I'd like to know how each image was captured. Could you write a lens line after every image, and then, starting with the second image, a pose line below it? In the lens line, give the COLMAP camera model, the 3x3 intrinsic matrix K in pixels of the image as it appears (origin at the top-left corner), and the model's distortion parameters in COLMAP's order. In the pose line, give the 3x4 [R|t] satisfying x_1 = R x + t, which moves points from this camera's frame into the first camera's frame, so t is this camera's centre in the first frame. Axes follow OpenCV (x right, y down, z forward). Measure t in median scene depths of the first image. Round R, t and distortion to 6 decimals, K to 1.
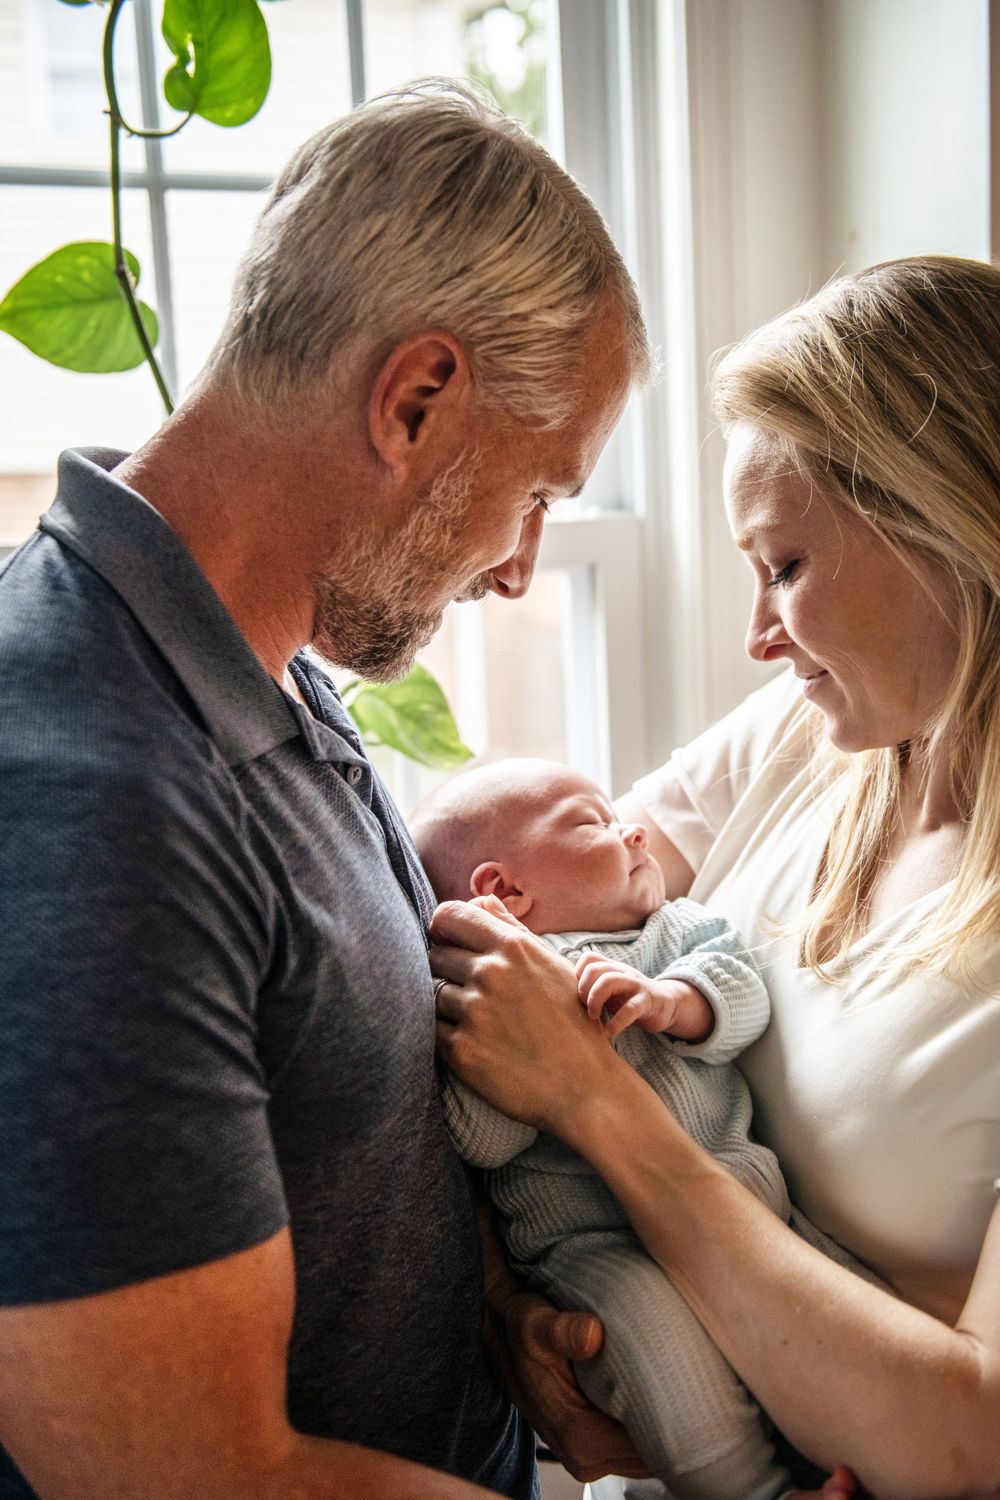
lens RADIAL K [[1609.9, 0, 500.0], [0, 1609.9, 750.0], [0, 0, 1]] dist [-0.128480, -0.018891]
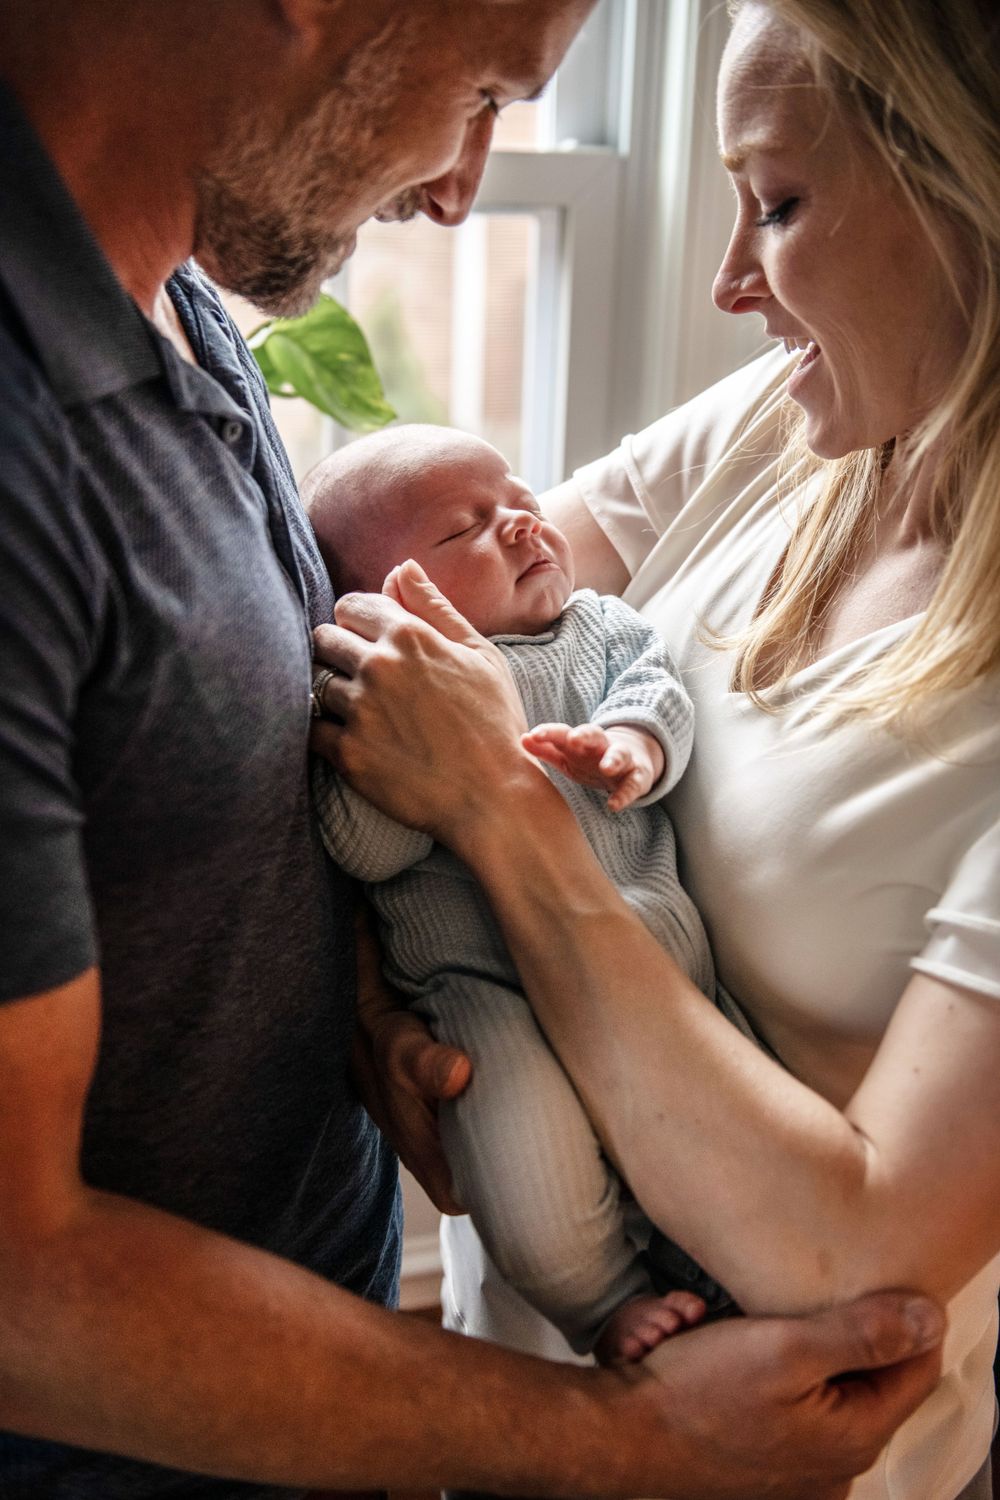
lens RADIAL K [[1272.9, 0, 498.1], [0, 1272.9, 801.3], [0, 0, 1]] dist [0.073364, -0.217621]
pose [[0.996257, 0.086428, -0.001794, 0.063736], [-0.082208, 0.953629, 0.289540, -0.004609], [0.026735, -0.288309, 0.957164, 0.296290]]
